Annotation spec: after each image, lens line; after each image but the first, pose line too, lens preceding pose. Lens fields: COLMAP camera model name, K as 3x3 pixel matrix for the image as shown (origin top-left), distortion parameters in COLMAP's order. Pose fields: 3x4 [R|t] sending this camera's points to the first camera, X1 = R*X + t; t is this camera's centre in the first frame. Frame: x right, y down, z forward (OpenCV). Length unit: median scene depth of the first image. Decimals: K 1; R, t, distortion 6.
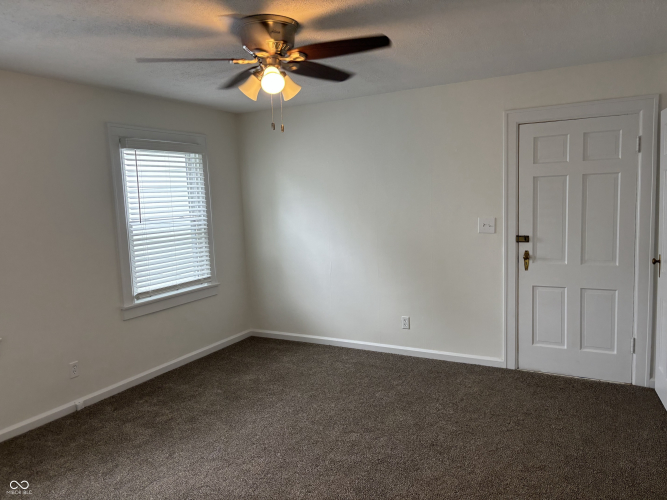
lens RADIAL K [[504.9, 0, 333.5], [0, 504.9, 250.0], [0, 0, 1]] dist [0.048747, -0.046048]
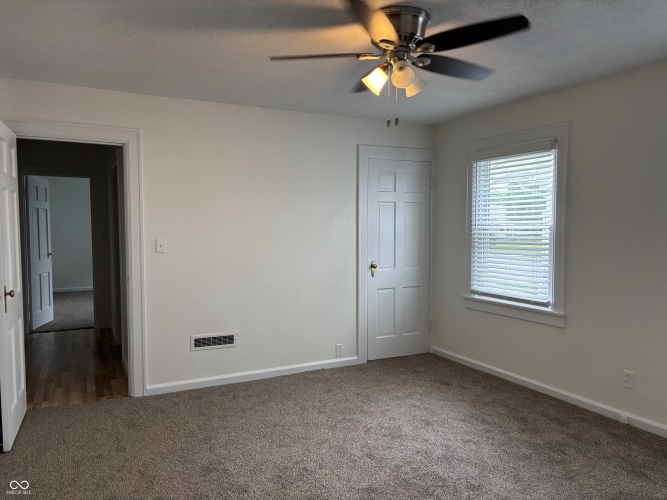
lens RADIAL K [[501.6, 0, 325.2], [0, 501.6, 248.0], [0, 0, 1]] dist [0.049704, -0.051239]
pose [[-0.558207, 0.101493, -0.823471, 2.480395], [-0.042982, 0.987620, 0.150861, -0.552837], [0.828588, 0.119606, -0.546934, 4.575026]]
